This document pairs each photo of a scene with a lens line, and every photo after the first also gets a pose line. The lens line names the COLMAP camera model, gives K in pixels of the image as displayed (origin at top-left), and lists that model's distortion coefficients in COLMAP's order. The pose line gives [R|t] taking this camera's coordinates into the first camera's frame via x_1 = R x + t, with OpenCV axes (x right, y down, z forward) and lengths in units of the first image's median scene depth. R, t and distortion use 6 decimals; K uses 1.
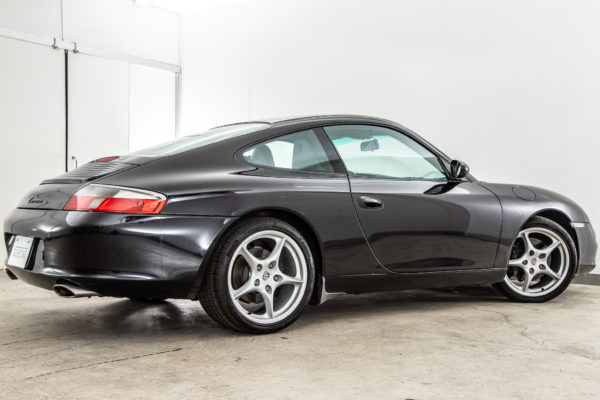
lens RADIAL K [[756.2, 0, 299.9], [0, 756.2, 205.0], [0, 0, 1]] dist [0.058717, 0.000000]
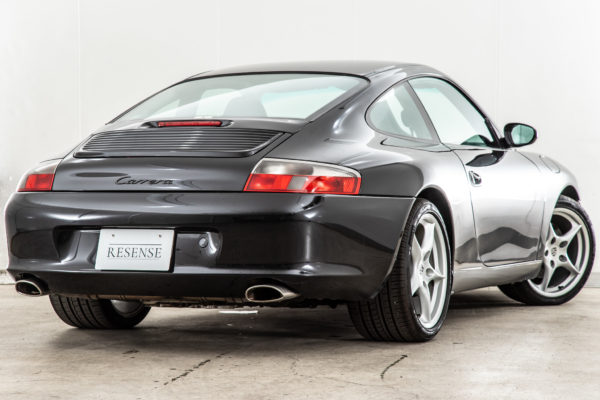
lens RADIAL K [[1666.1, 0, 297.8], [0, 1666.1, 195.4], [0, 0, 1]] dist [0.540947, 0.000000]
pose [[0.867878, -0.014733, 0.496559, -0.836422], [0.009271, 0.999866, 0.013463, -0.009482], [-0.496691, -0.007081, 0.867898, -0.394664]]
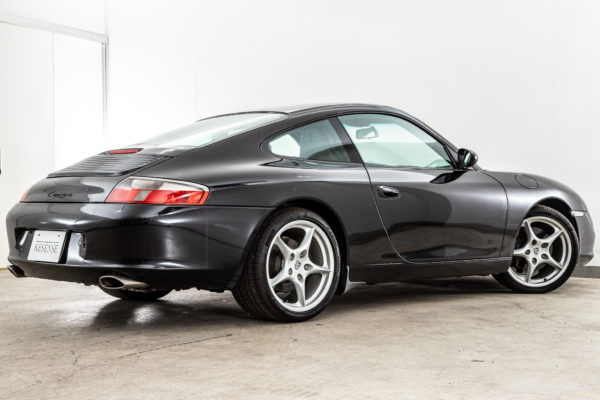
lens RADIAL K [[973.3, 0, 294.9], [0, 973.3, 198.5], [0, 0, 1]] dist [0.186320, 0.000000]
pose [[0.993386, -0.011735, 0.114223, -0.156242], [0.011809, 0.999930, 0.000032, 0.003087], [-0.114216, 0.001317, 0.993455, -0.240521]]
